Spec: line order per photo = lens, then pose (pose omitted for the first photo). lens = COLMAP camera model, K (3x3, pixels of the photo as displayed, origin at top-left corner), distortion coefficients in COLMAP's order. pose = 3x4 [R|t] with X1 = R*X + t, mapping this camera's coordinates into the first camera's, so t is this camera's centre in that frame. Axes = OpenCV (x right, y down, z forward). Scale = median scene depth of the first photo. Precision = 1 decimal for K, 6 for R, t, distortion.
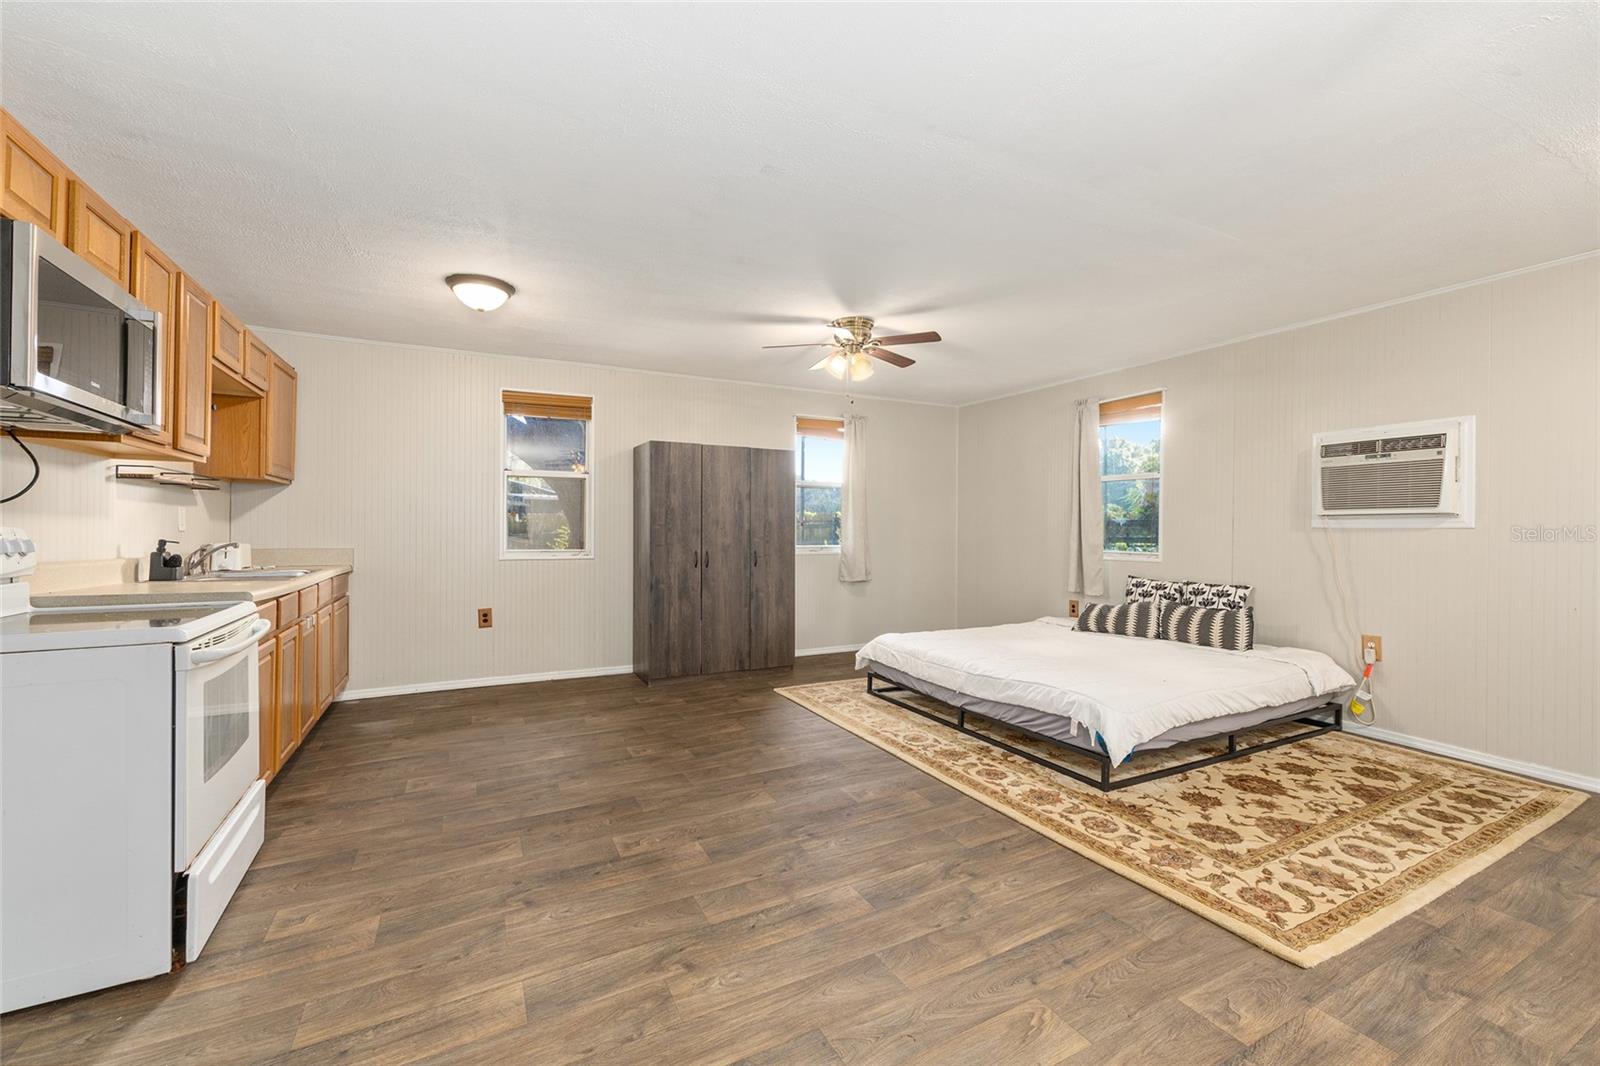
lens RADIAL K [[653.9, 0, 800.8], [0, 653.9, 515.6], [0, 0, 1]] dist [0.000369, 0.000460]
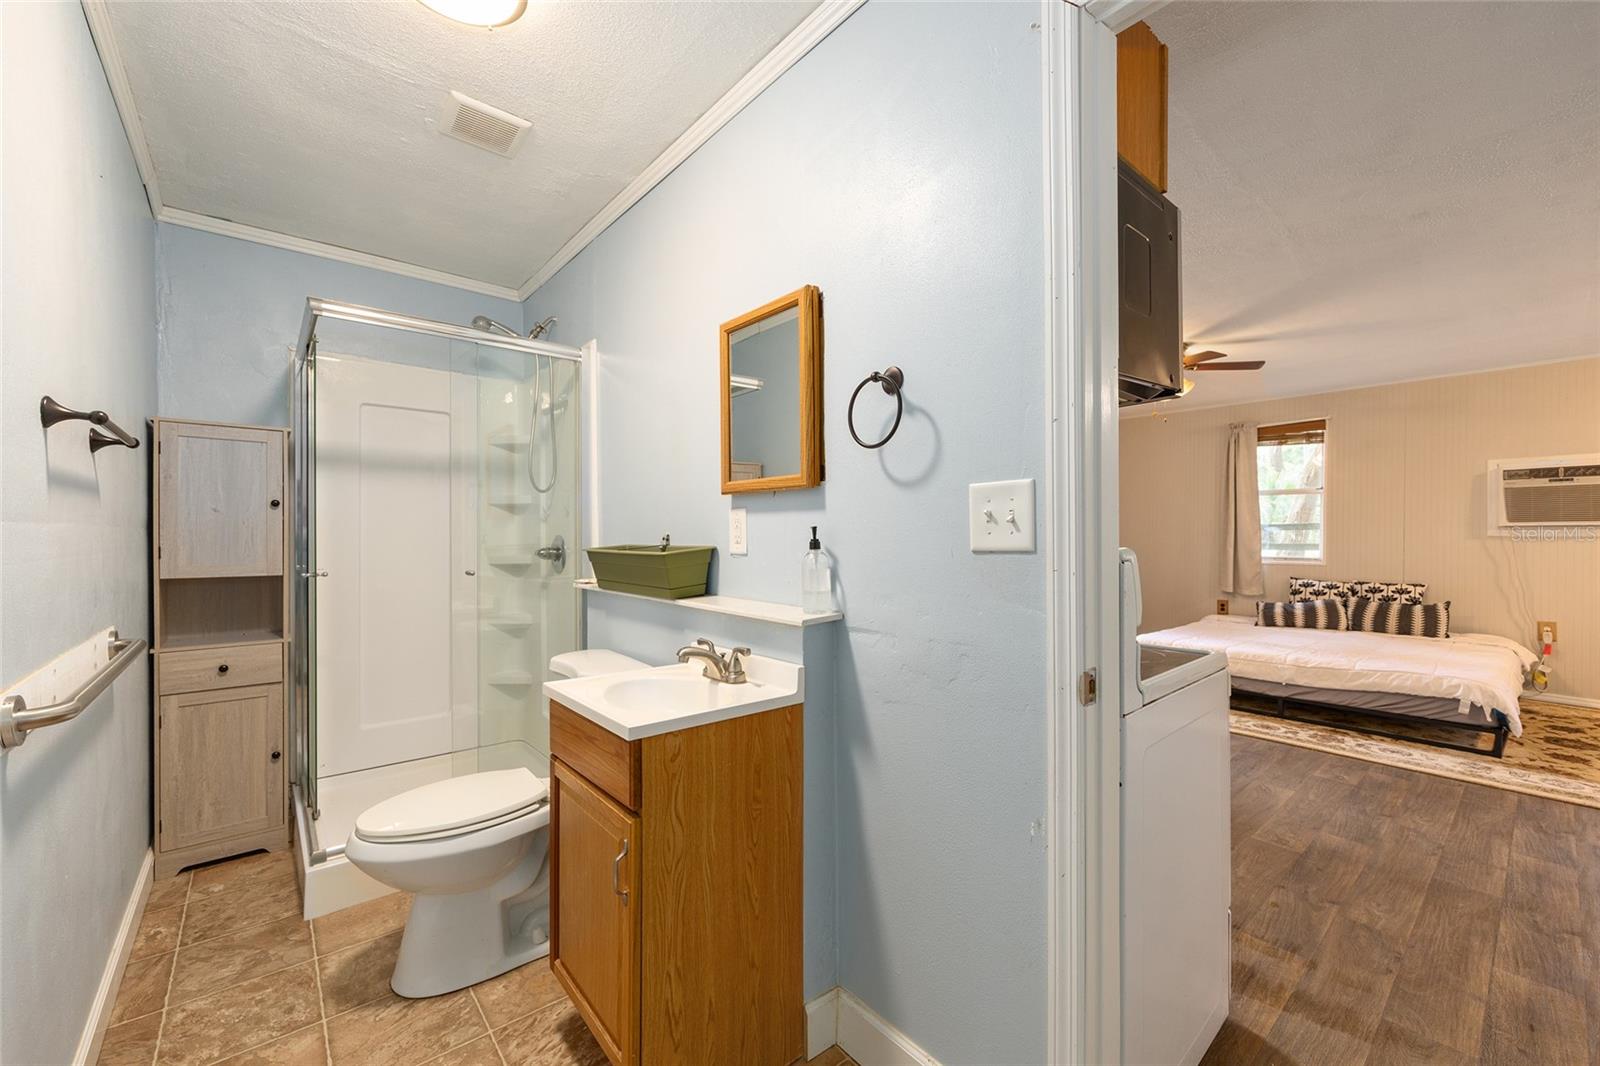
lens RADIAL K [[637.4, 0, 800.0], [0, 637.4, 533.0], [0, 0, 1]] dist [-0.001987, -0.000423]
pose [[0.977178, -0.002810, 0.212406, -0.807477], [-0.000909, 0.999848, 0.017406, -0.008381], [-0.212422, -0.017202, 0.977027, 0.108662]]
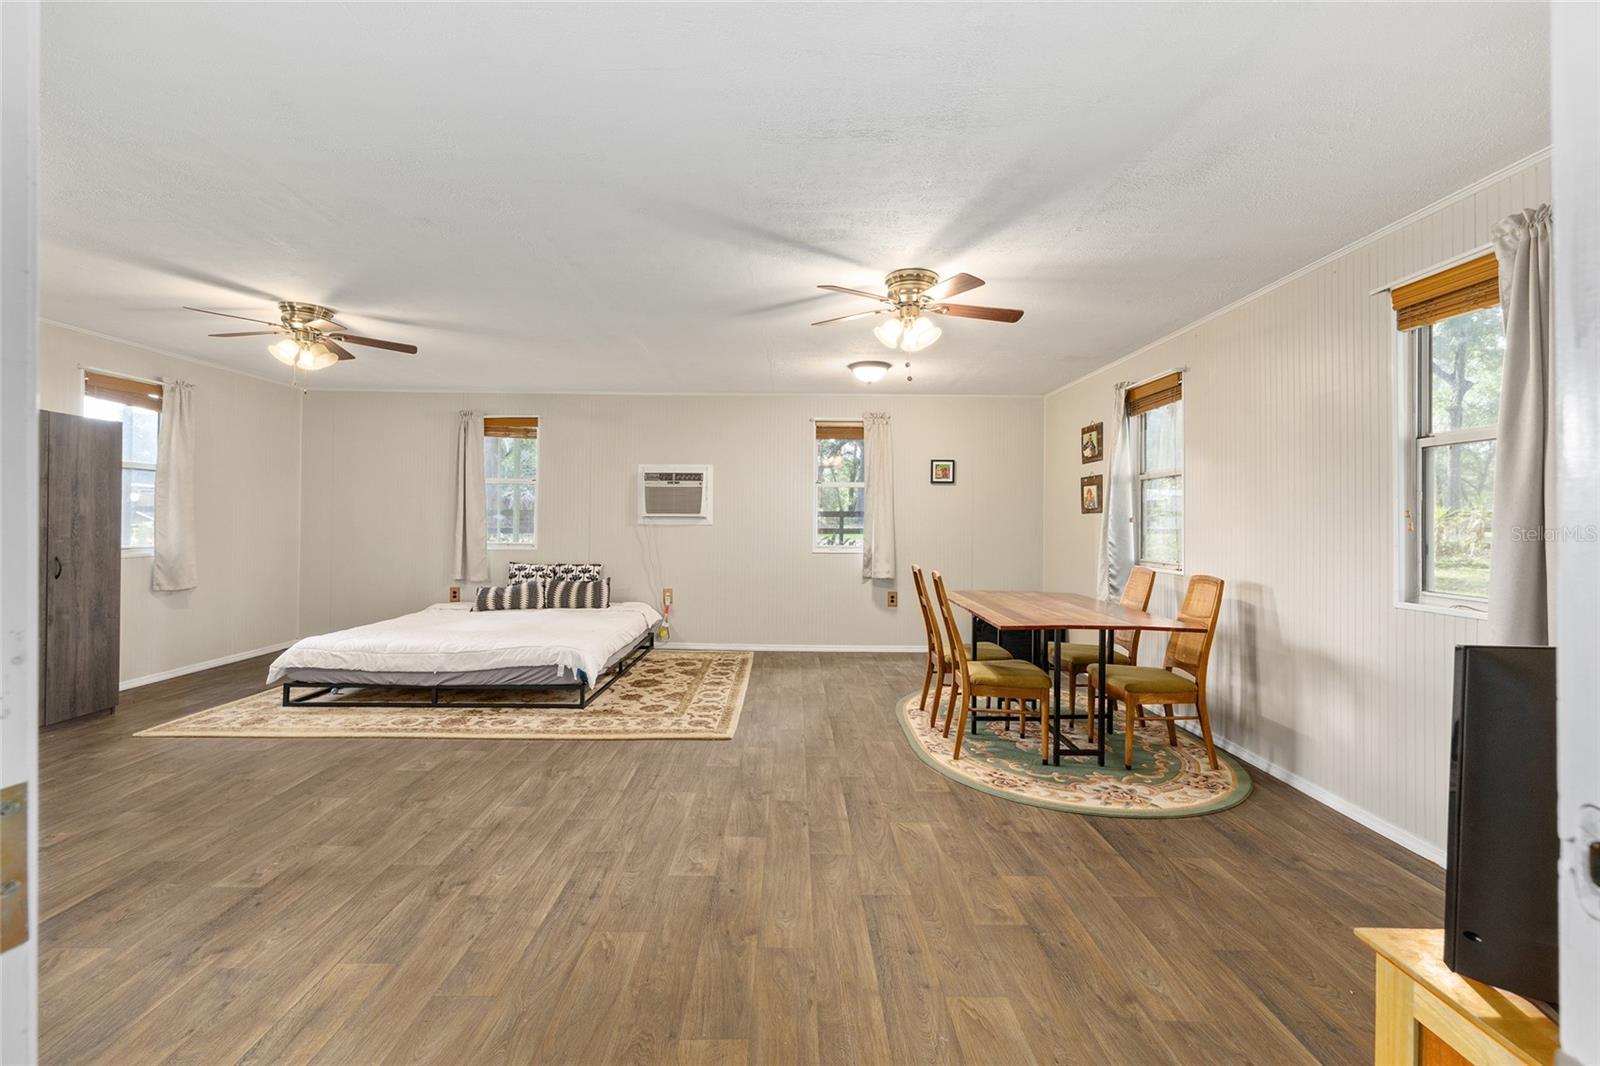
lens RADIAL K [[653.9, 0, 800.8], [0, 653.9, 515.6], [0, 0, 1]] dist [0.000369, 0.000460]
pose [[0.453111, 0.006975, 0.891427, -0.481667], [-0.025199, 0.999670, 0.004987, -0.022366], [-0.891098, -0.024722, 0.453137, -0.066793]]
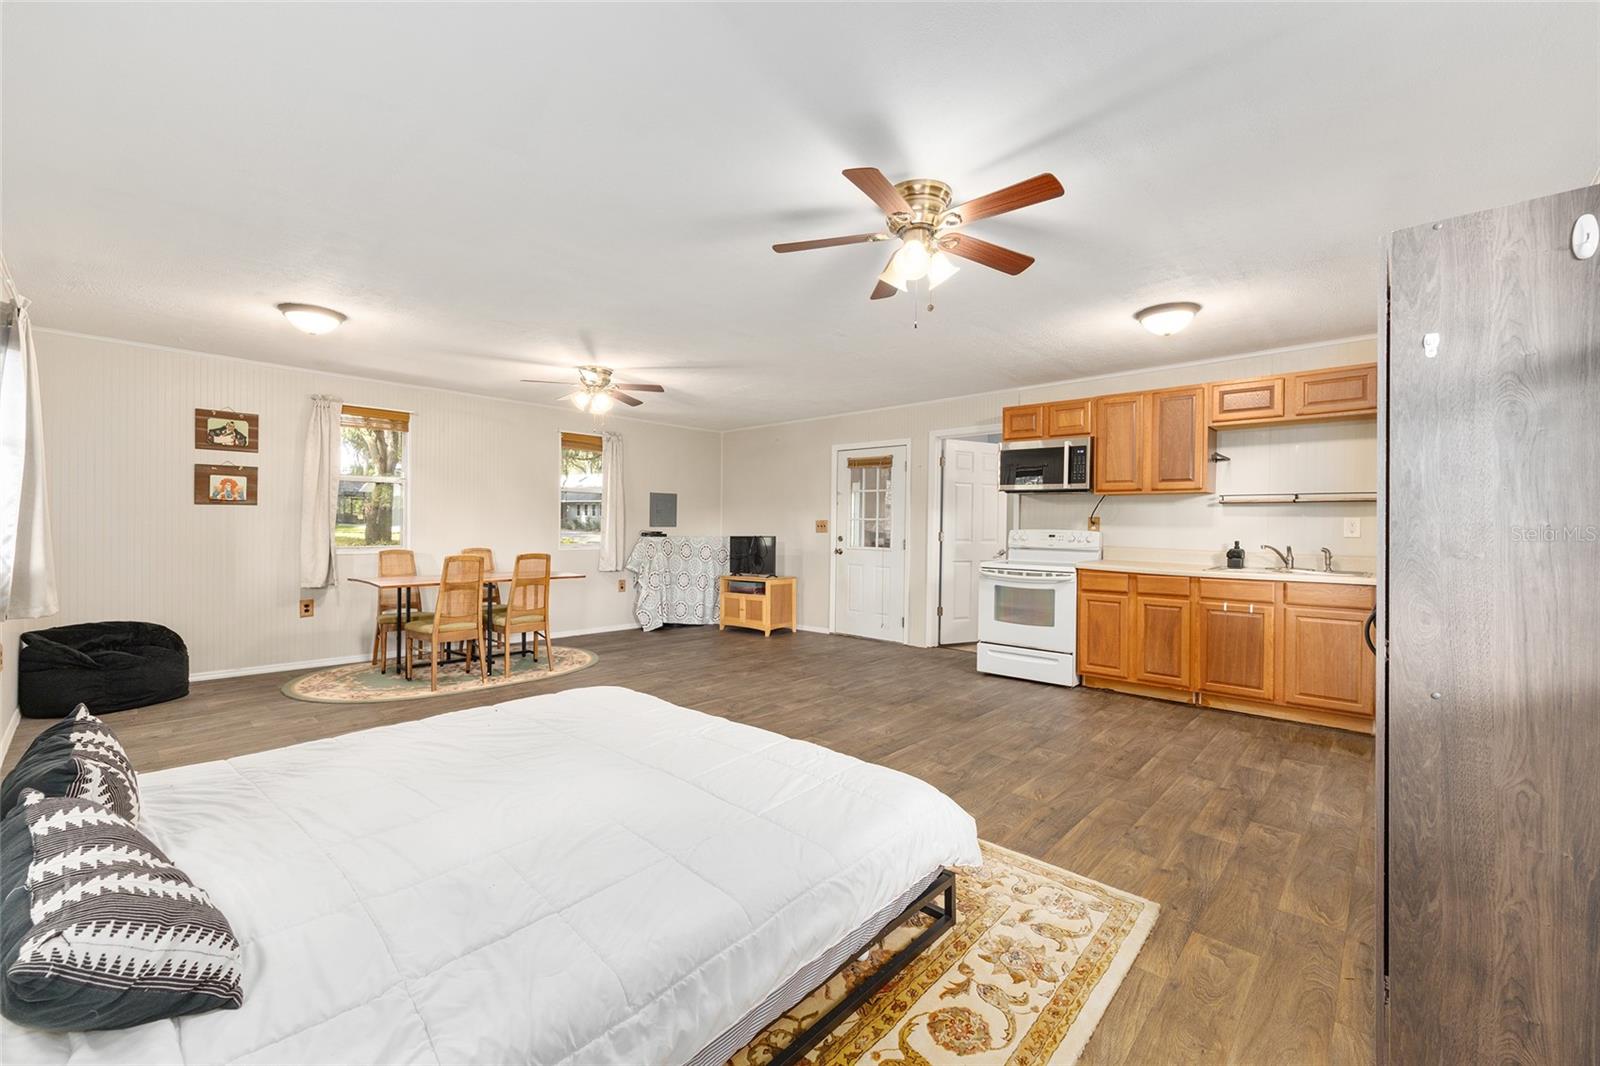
lens RADIAL K [[637.4, 0, 800.0], [0, 637.4, 533.0], [0, 0, 1]] dist [-0.001987, -0.000423]
pose [[-0.944139, -0.012700, -0.329303, 0.398759], [-0.005449, 0.999722, -0.022932, 0.046798], [0.329503, -0.019857, -0.943946, 1.655786]]
